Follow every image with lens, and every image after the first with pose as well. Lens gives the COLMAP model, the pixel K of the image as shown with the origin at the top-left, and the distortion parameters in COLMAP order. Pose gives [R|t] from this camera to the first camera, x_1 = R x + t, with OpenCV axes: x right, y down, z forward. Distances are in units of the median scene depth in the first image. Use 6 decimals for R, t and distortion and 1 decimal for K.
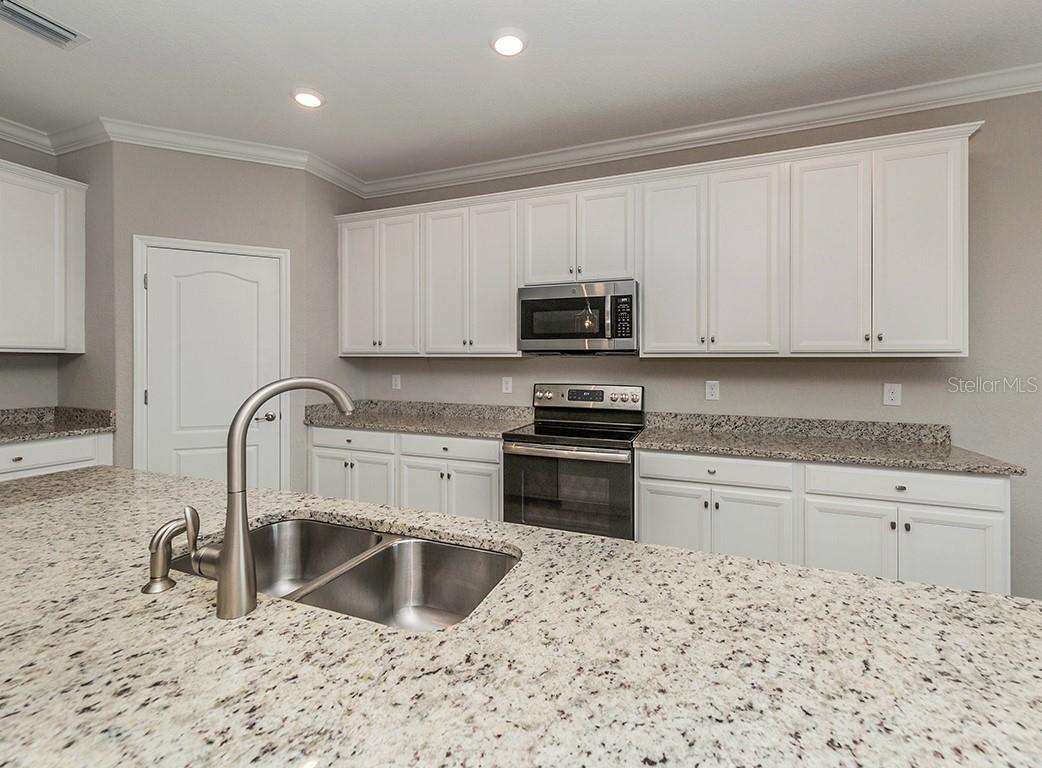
lens RADIAL K [[528.8, 0, 519.7], [0, 528.8, 370.8], [0, 0, 1]] dist [0.003236, 0.000260]
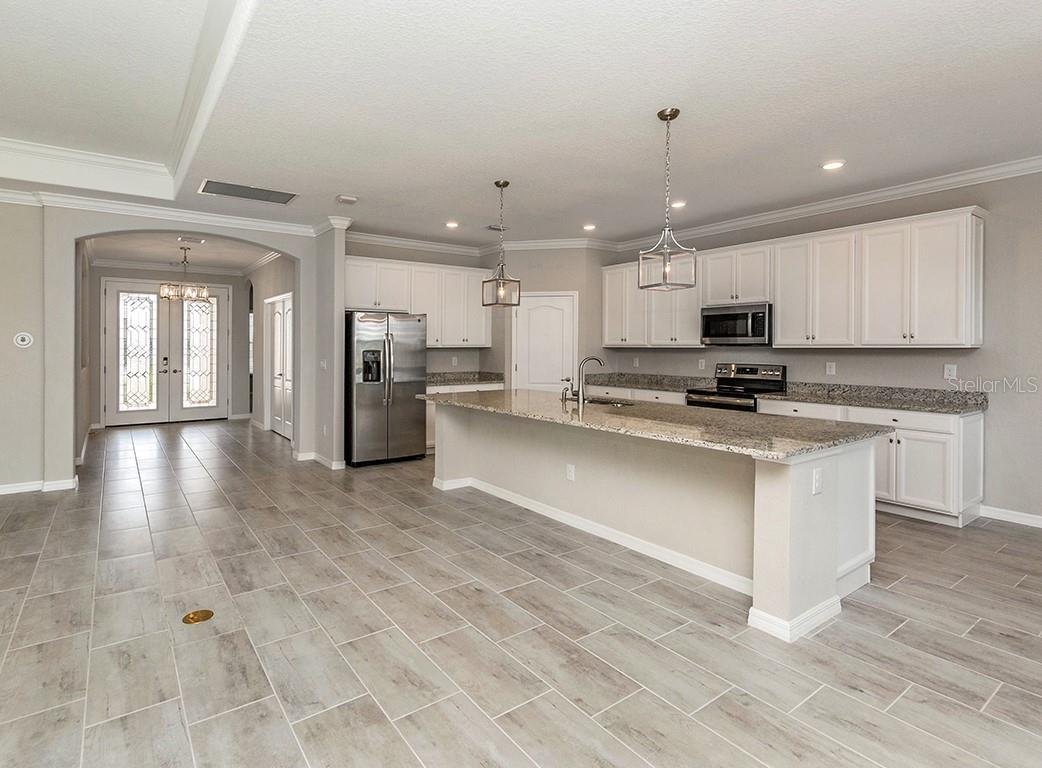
lens RADIAL K [[535.7, 0, 518.8], [0, 535.7, 355.9], [0, 0, 1]] dist [0.000916, 0.000027]
pose [[0.882297, 0.003383, -0.470681, 0.300597], [-0.003611, 0.999993, 0.000418, 0.002446], [0.470680, 0.001331, 0.882303, -0.845481]]
